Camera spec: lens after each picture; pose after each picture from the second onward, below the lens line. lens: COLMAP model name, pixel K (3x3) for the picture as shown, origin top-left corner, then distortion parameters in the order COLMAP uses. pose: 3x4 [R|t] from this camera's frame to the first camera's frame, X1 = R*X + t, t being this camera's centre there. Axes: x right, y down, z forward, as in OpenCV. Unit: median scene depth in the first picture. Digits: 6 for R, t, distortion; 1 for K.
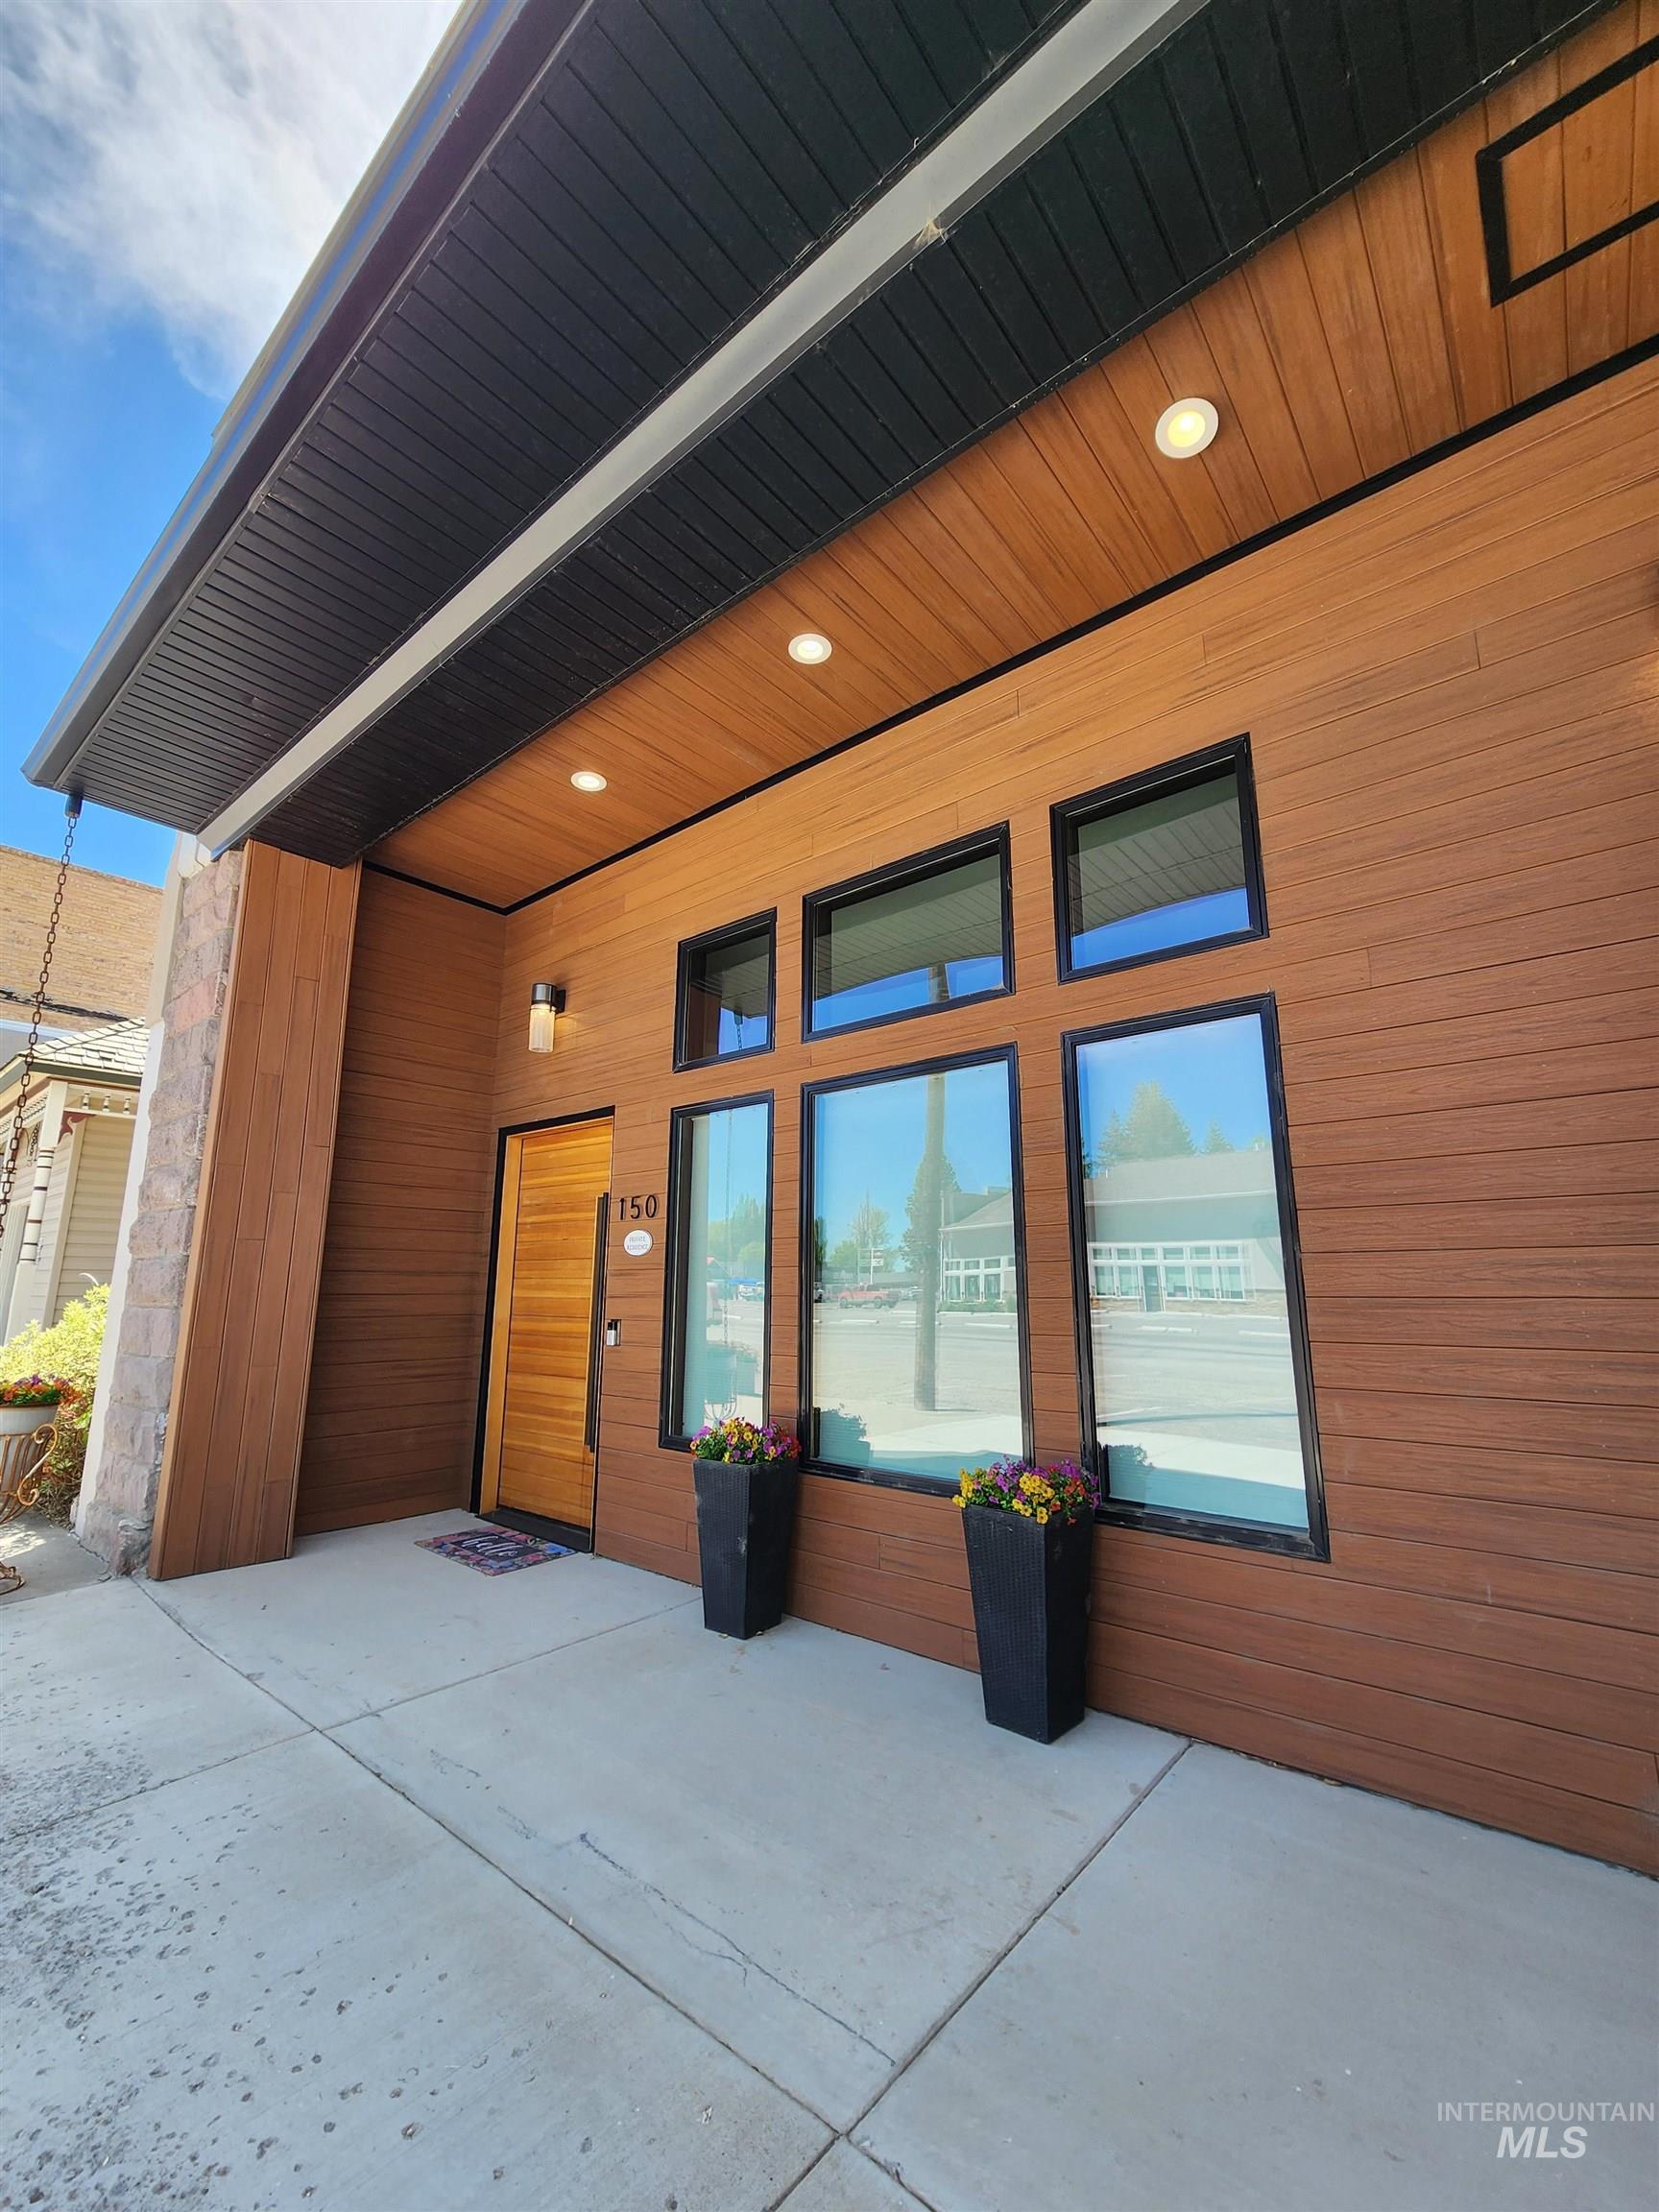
lens RADIAL K [[909.0, 0, 820.9], [0, 909.0, 1102.7], [0, 0, 1]] dist [-0.001238, 0.000845]
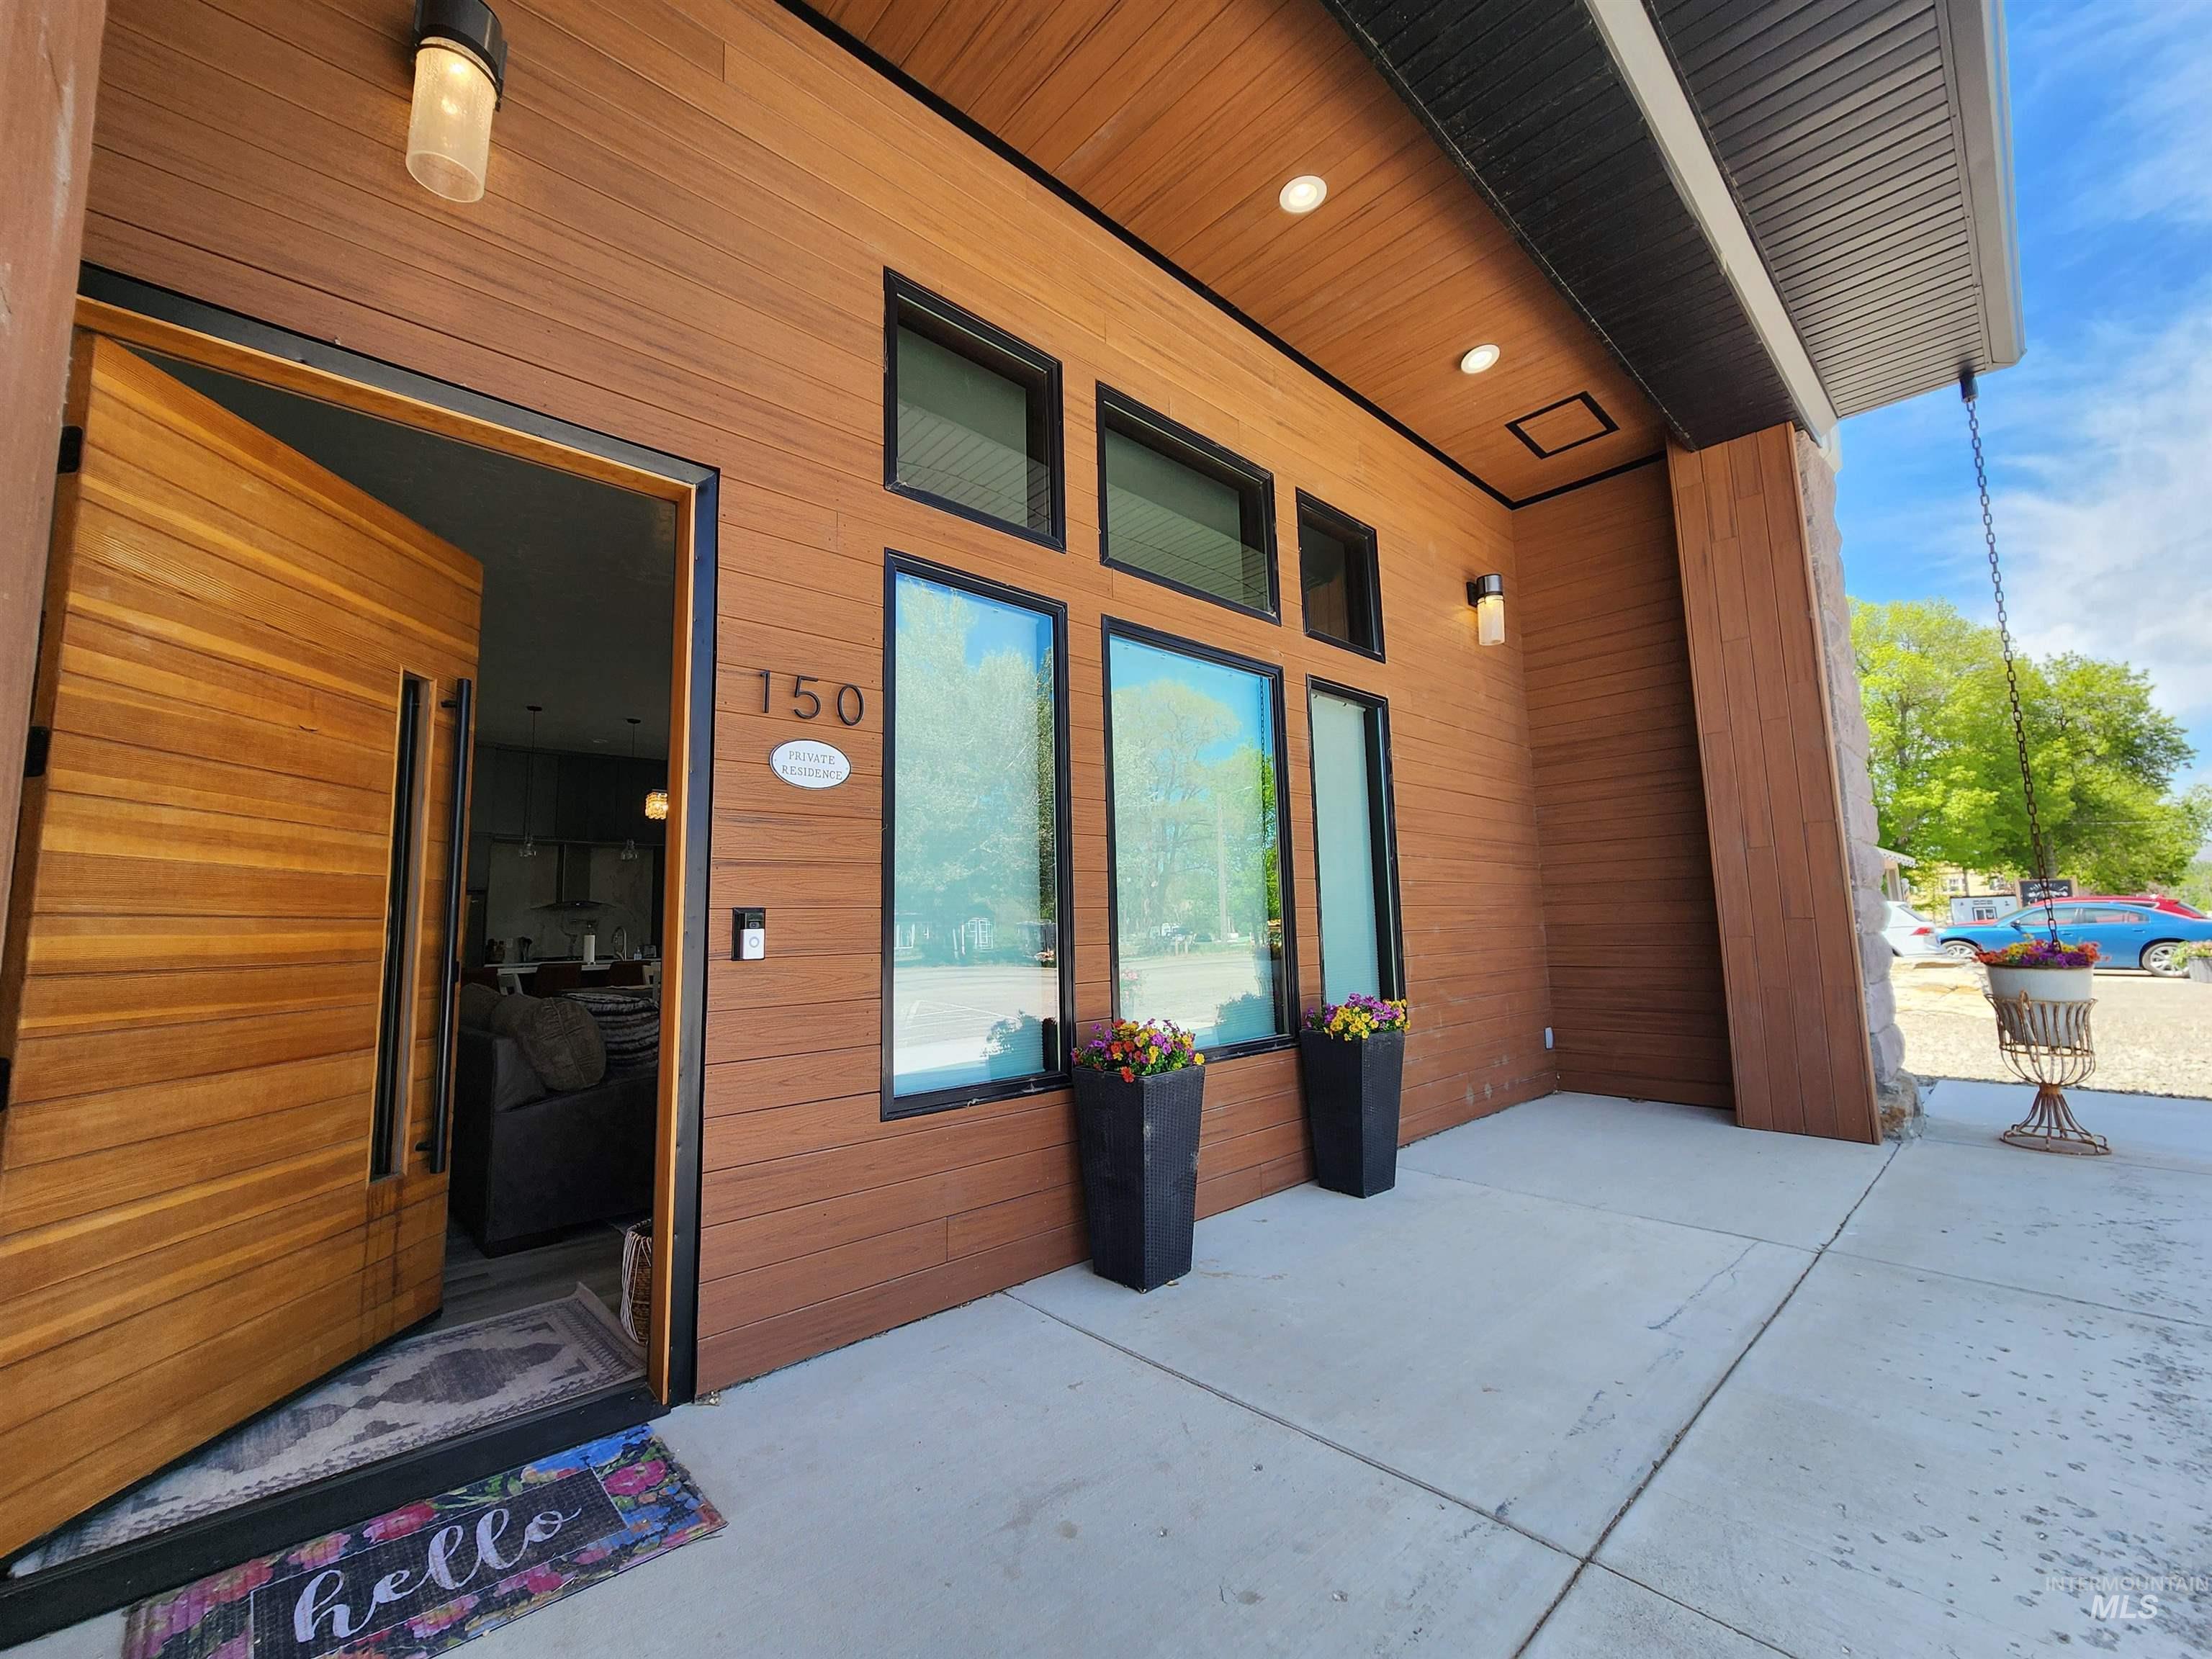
lens RADIAL K [[909.0, 0, 1096.6], [0, 909.0, 825.8], [0, 0, 1]] dist [-0.001238, 0.000845]
pose [[0.112140, 0.100649, 0.988582, -1.536623], [-0.184405, 0.979684, -0.078825, 0.437367], [-0.976432, -0.173460, 0.128422, 1.678210]]
